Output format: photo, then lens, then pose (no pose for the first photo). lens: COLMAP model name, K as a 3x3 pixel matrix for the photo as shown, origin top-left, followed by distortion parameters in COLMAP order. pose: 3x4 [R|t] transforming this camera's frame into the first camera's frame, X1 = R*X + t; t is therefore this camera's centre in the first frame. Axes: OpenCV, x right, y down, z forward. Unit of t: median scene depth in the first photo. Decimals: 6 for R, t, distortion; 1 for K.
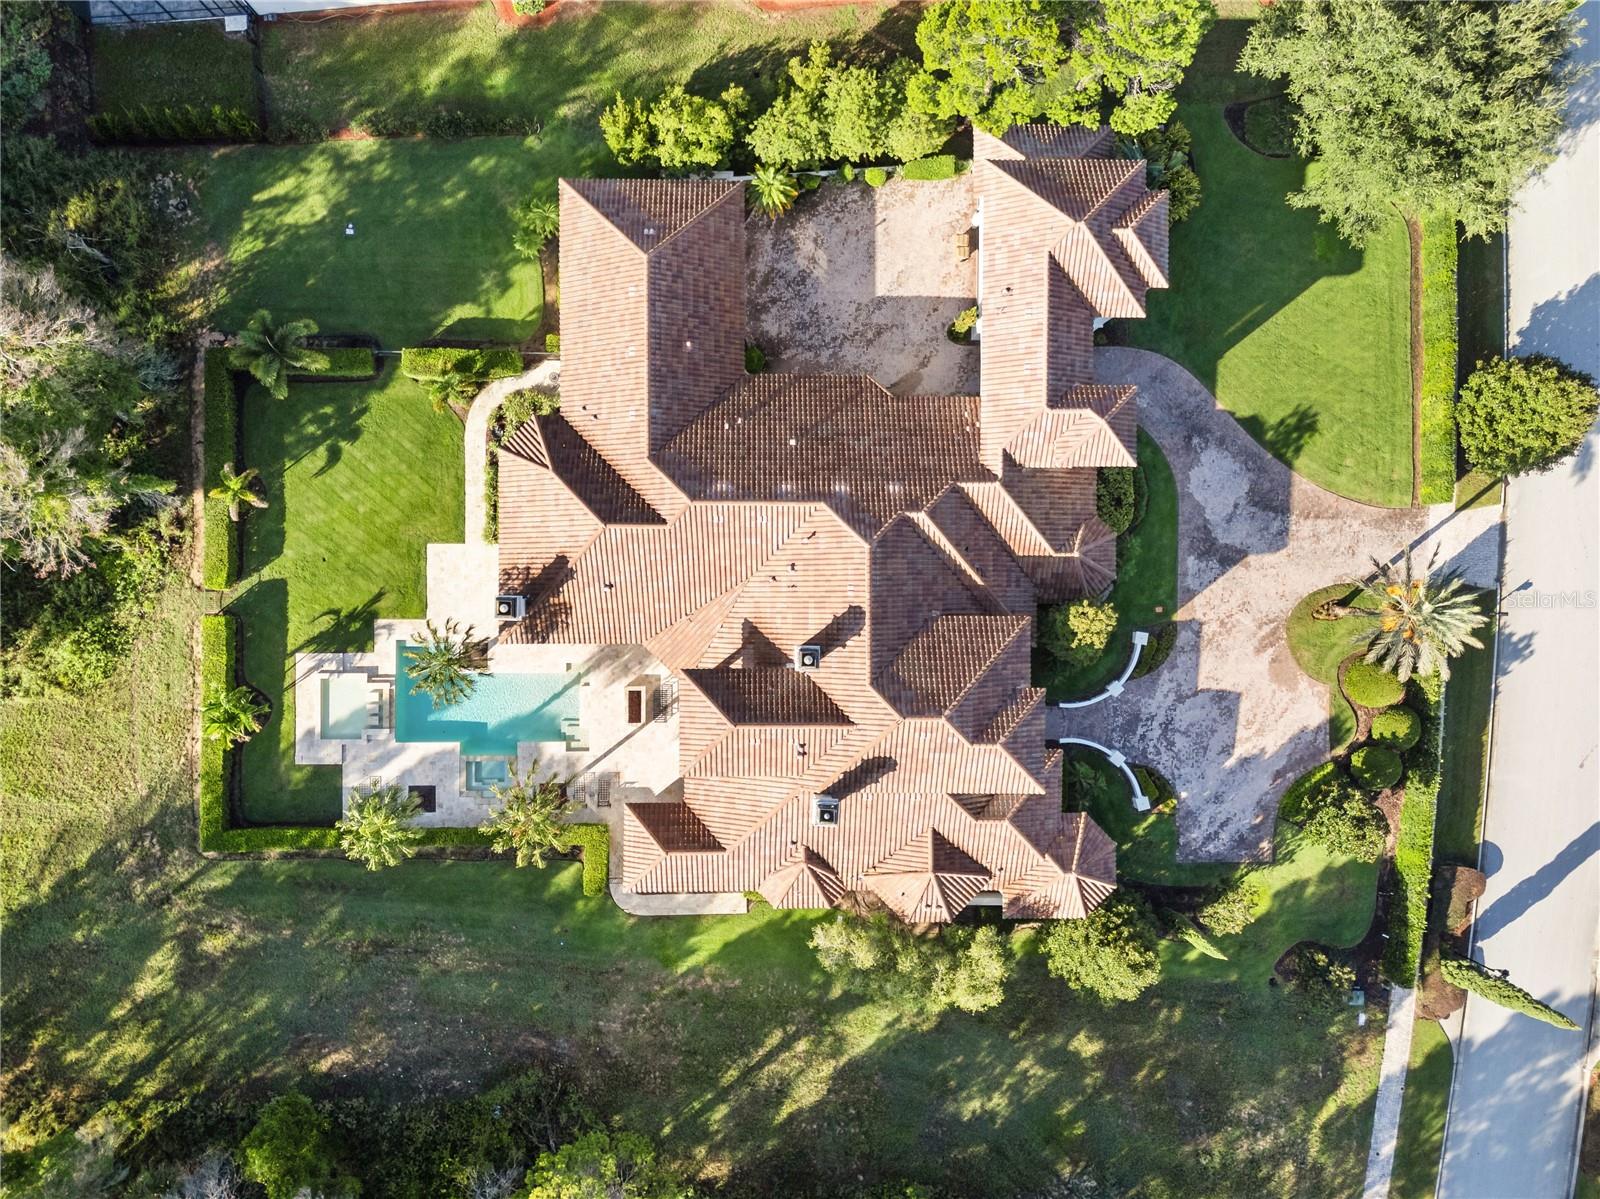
lens RADIAL K [[1175.1, 0, 795.1], [0, 1175.1, 593.4], [0, 0, 1]] dist [0.083494, -0.115072]
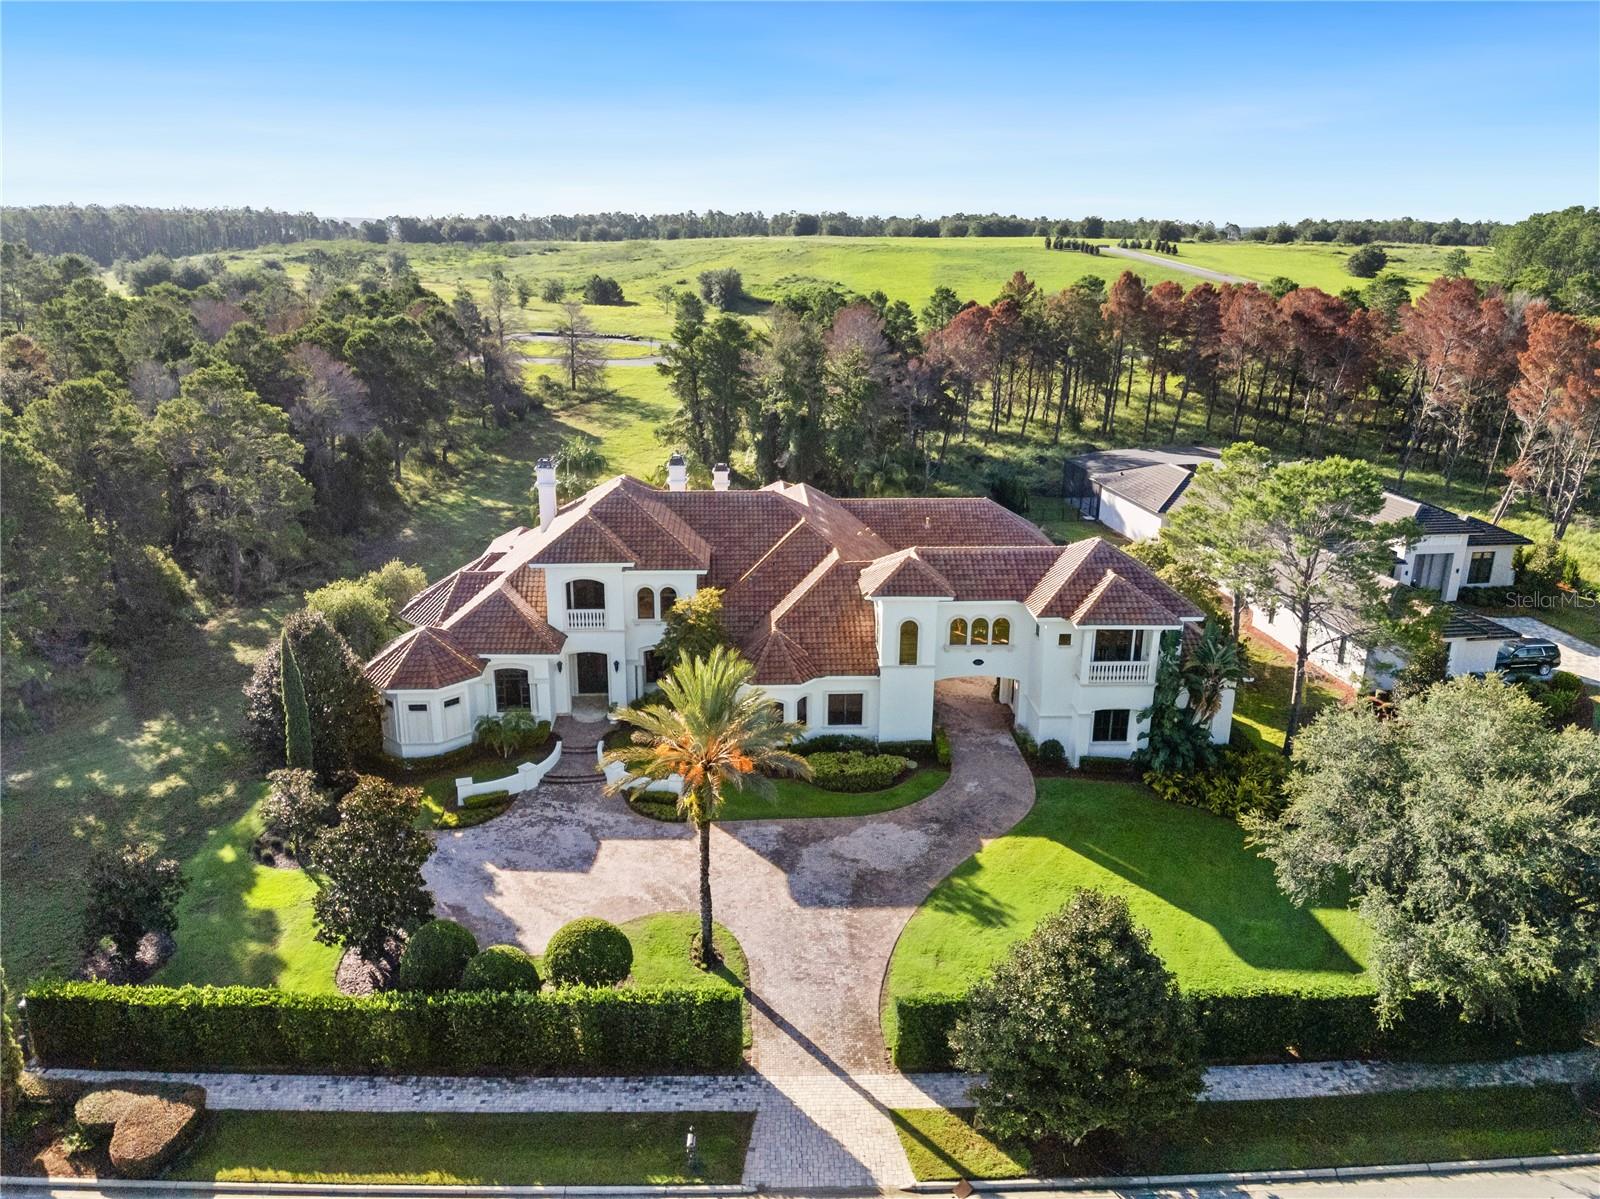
lens RADIAL K [[1175.1, 0, 795.1], [0, 1175.1, 593.4], [0, 0, 1]] dist [0.083494, -0.115072]
pose [[0.053693, 0.264539, -0.962879, 1.008834], [-0.998274, -0.008759, -0.058073, 0.004832], [-0.023797, 0.964335, 0.263613, 0.655701]]
